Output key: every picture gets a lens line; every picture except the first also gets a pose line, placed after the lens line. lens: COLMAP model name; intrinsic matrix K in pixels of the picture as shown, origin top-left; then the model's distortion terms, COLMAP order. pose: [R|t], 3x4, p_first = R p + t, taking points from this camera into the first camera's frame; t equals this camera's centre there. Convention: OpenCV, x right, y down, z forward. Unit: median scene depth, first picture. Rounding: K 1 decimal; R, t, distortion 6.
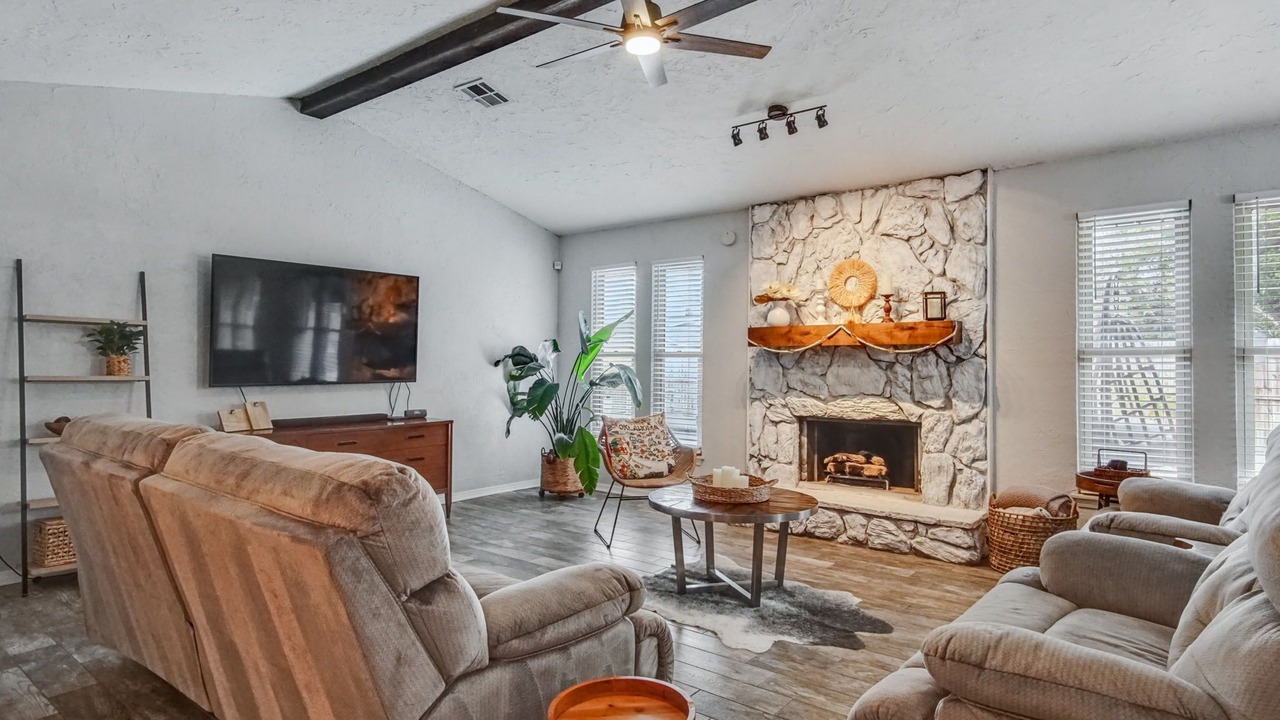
lens RADIAL K [[674.9, 0, 637.6], [0, 674.9, 350.6], [0, 0, 1]] dist [0.001106, 0.001401]
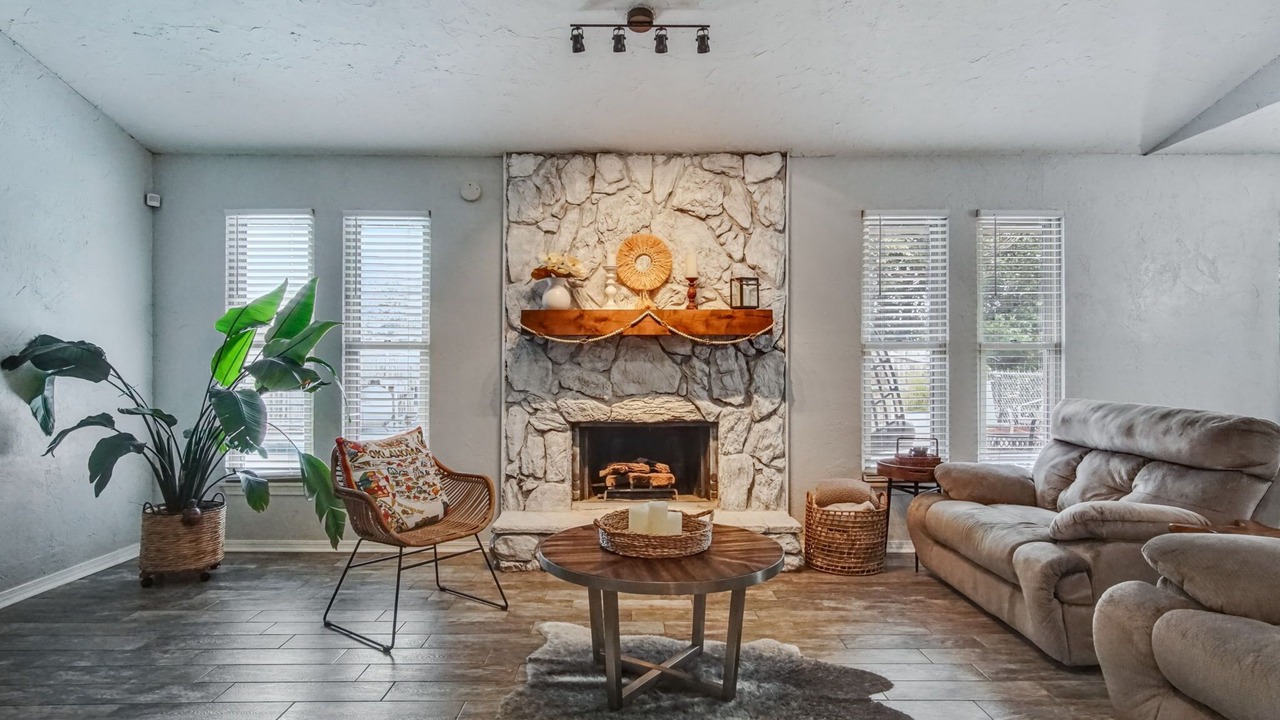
lens RADIAL K [[679.2, 0, 636.0], [0, 679.2, 366.0], [0, 0, 1]] dist [0.001961, 0.000337]
pose [[0.788417, -0.003306, 0.615132, -0.223817], [-0.009435, 0.999803, 0.017466, 0.016031], [-0.615069, -0.019574, 0.788230, 0.340432]]
